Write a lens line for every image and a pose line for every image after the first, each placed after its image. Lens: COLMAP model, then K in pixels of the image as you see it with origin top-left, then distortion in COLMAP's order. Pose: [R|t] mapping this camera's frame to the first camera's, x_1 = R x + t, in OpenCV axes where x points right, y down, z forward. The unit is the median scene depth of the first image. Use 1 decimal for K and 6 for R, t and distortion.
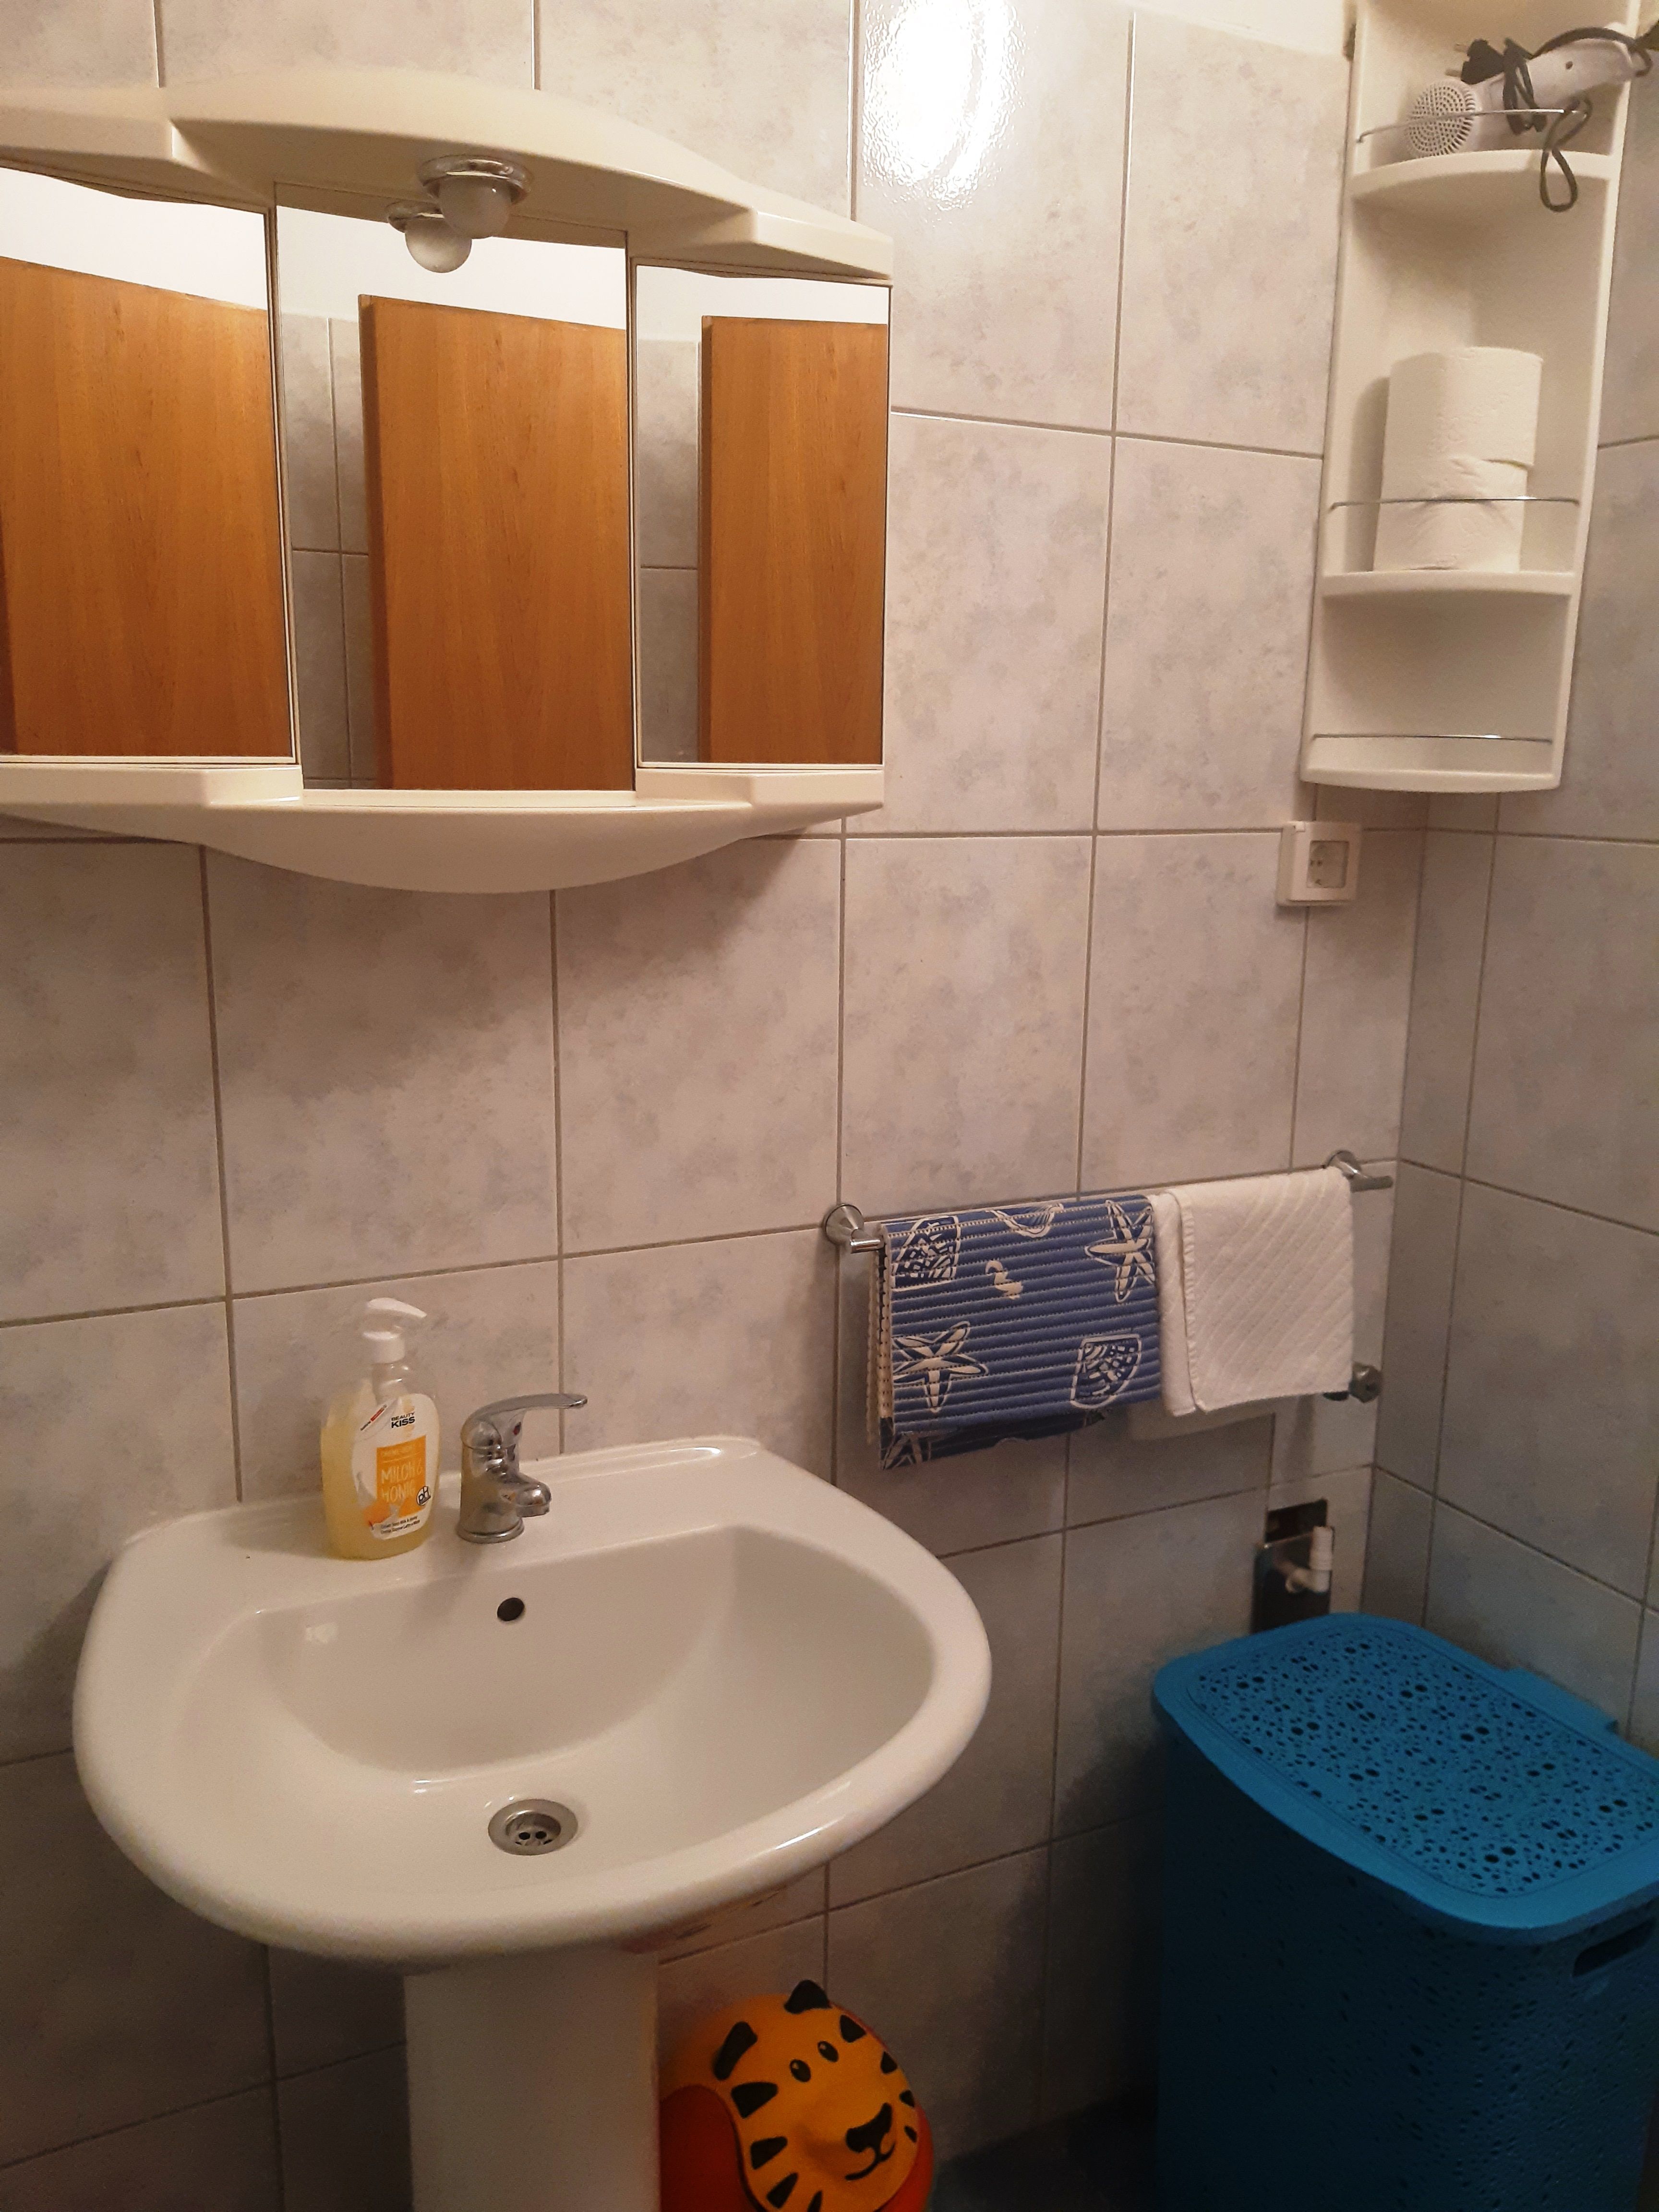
lens RADIAL K [[1700.4, 0, 831.7], [0, 1700.4, 1093.4], [0, 0, 1]] dist [0.024941, -0.055379]
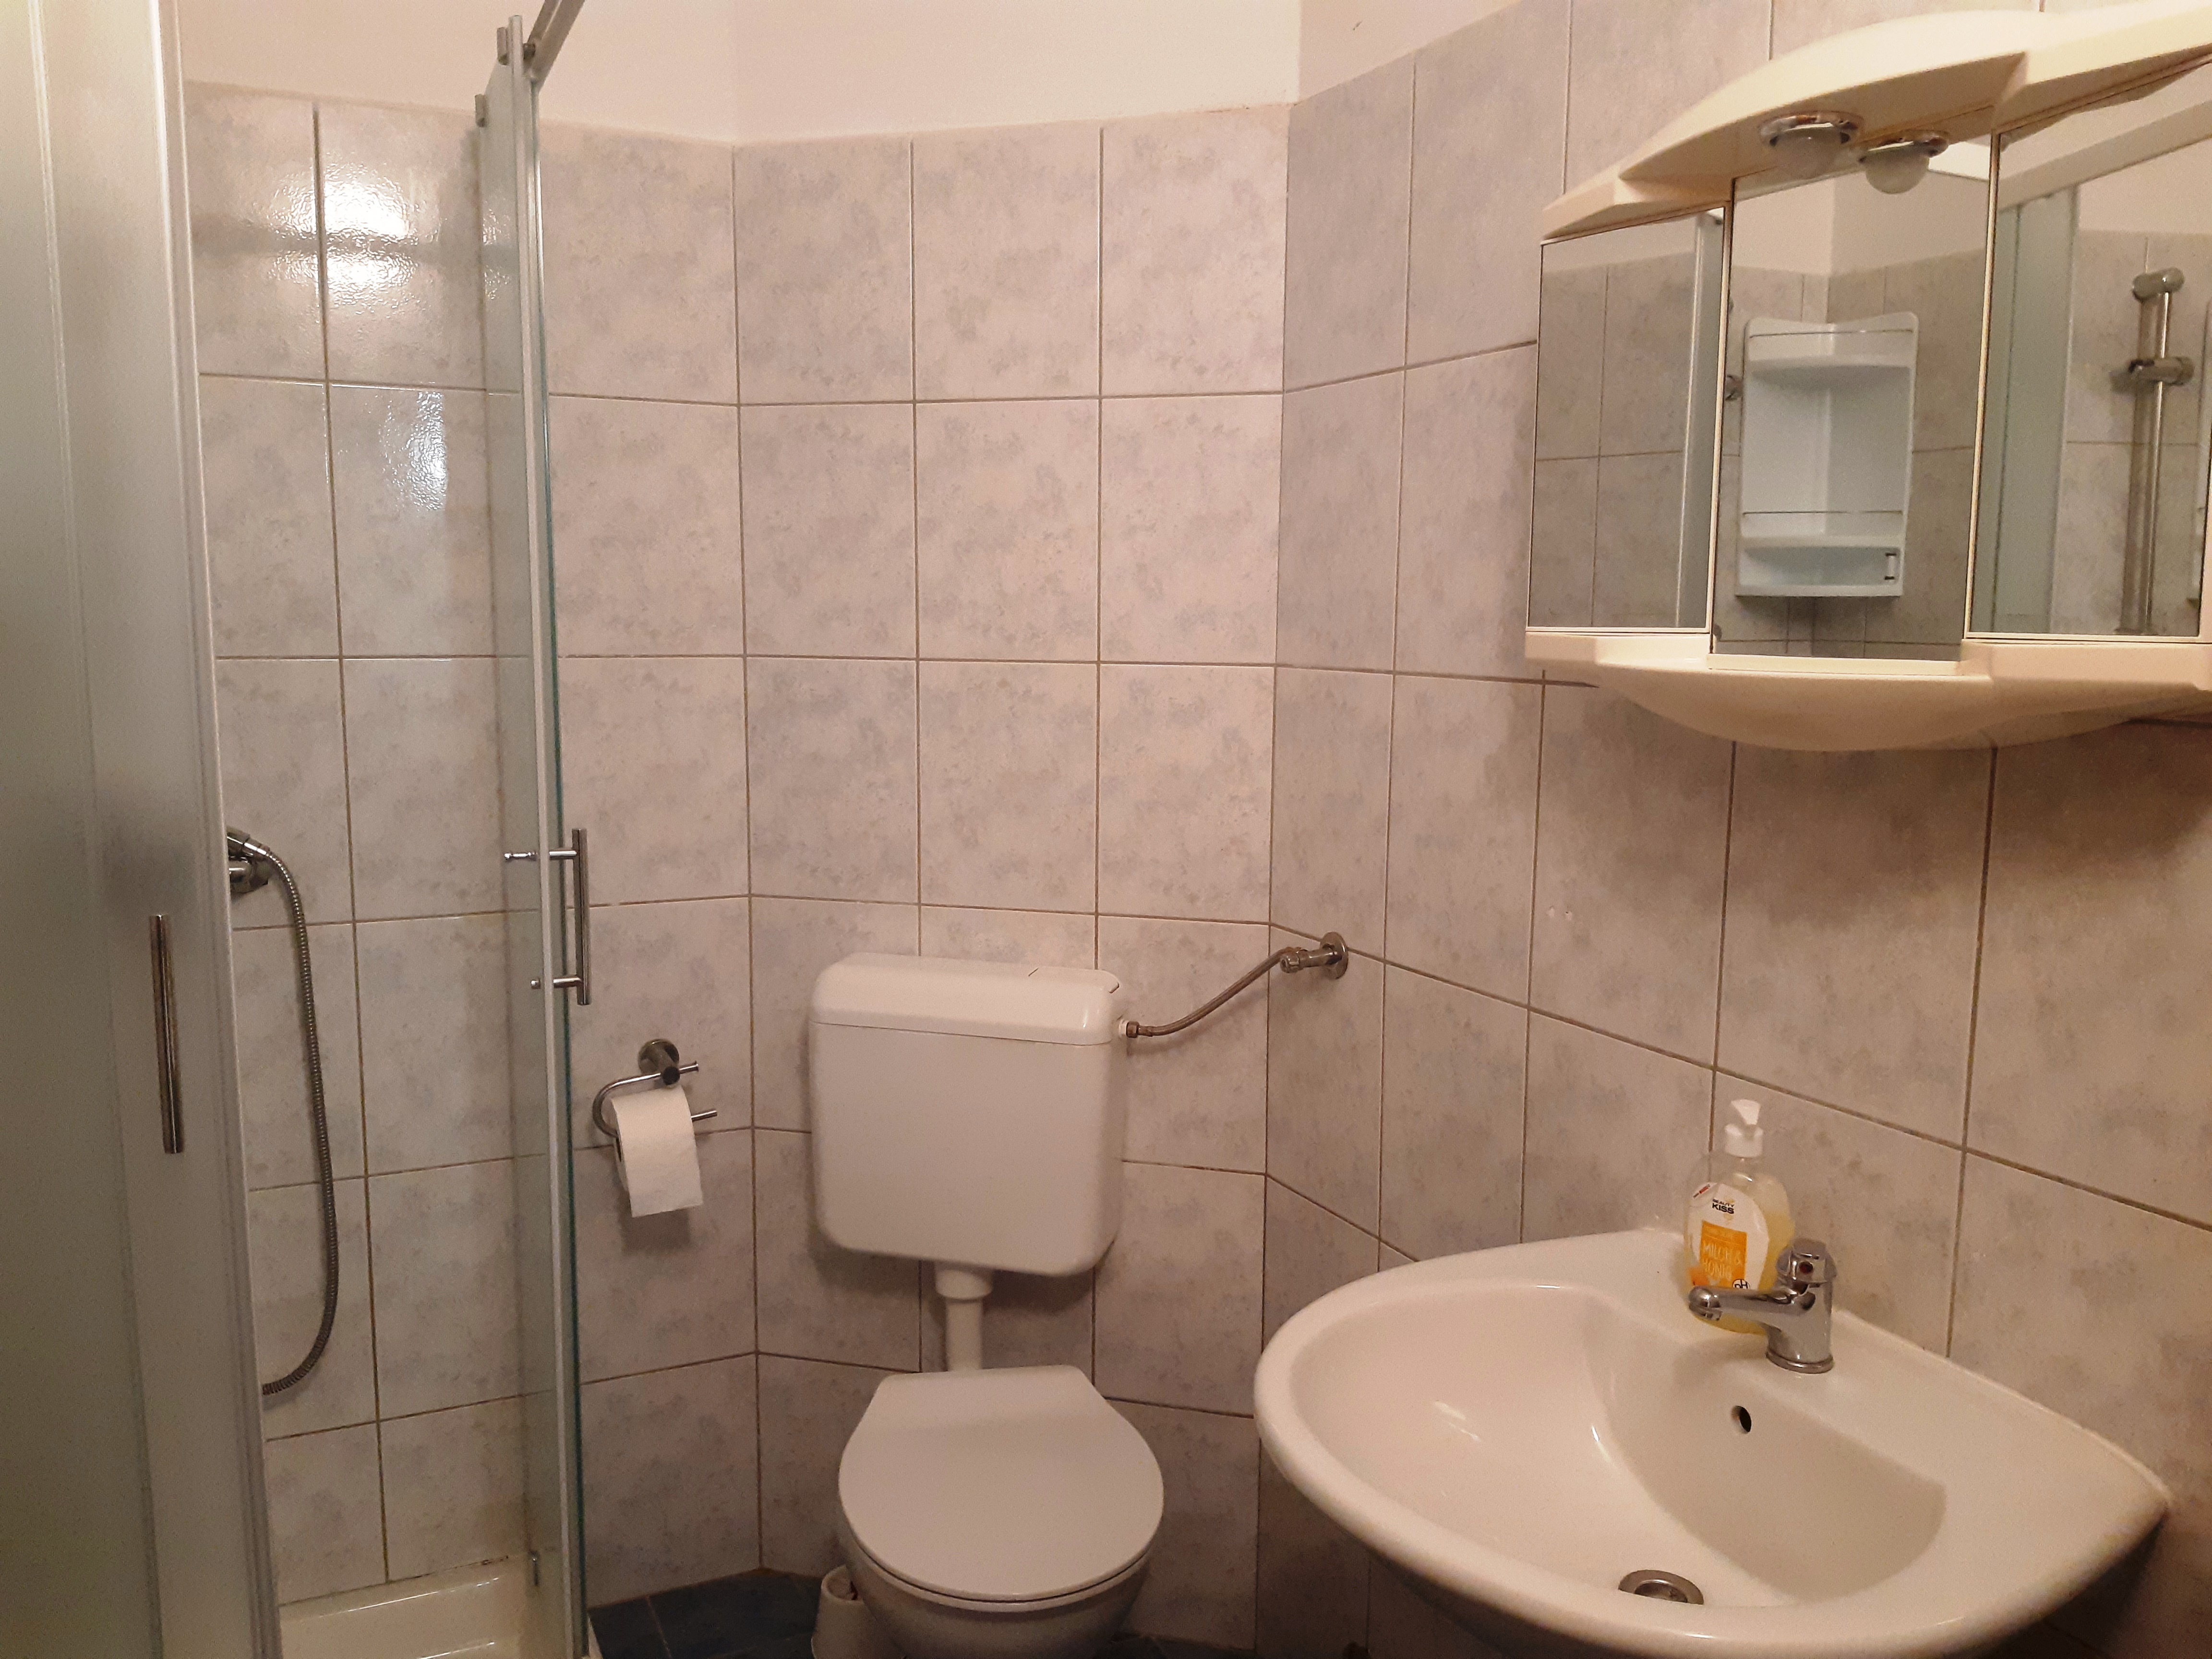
lens RADIAL K [[1700.4, 0, 1105.1], [0, 1700.4, 833.4], [0, 0, 1]] dist [0.024941, -0.055379]
pose [[0.000143, 0.110920, -0.993829, 0.842144], [-0.208458, 0.972000, 0.108454, -0.086119], [0.978031, 0.207156, 0.023261, 0.518589]]
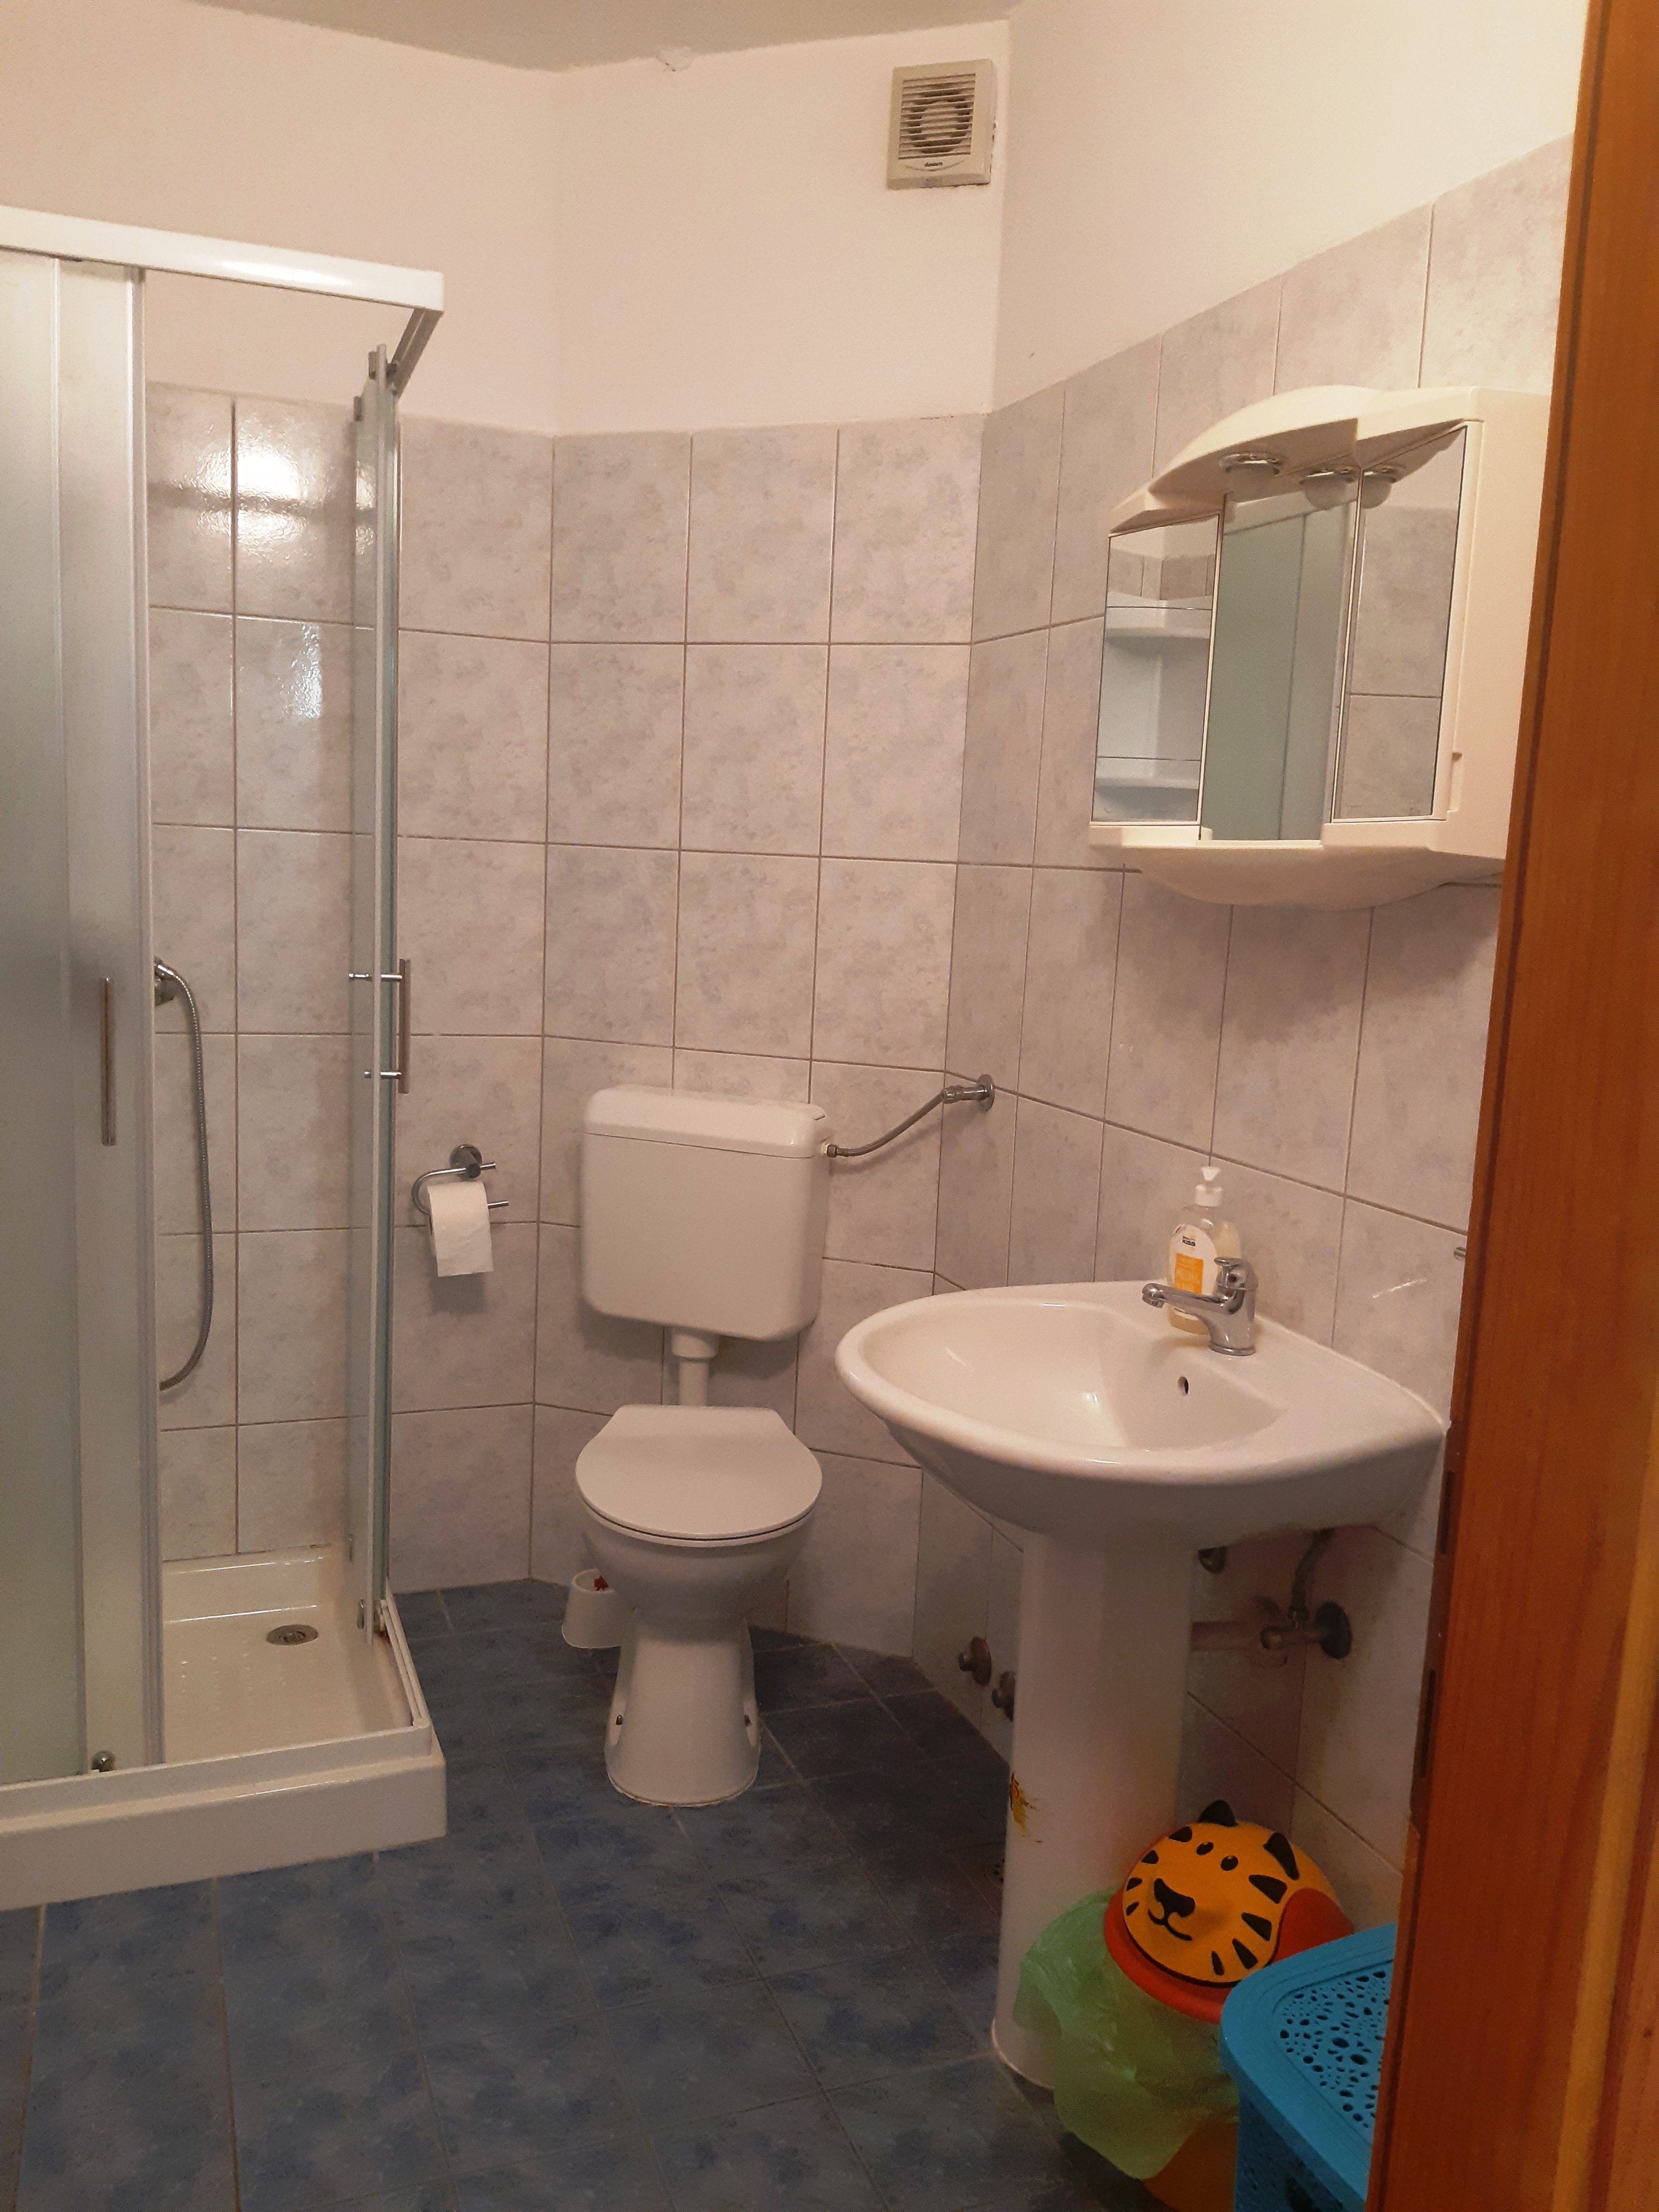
lens RADIAL K [[1700.4, 0, 833.4], [0, 1700.4, 1119.0], [0, 0, 1]] dist [0.024941, -0.055379]
pose [[-0.082008, 0.124991, -0.988763, 1.300305], [-0.248026, 0.958332, 0.141716, -0.055713], [0.965276, 0.256861, -0.047590, 0.727432]]
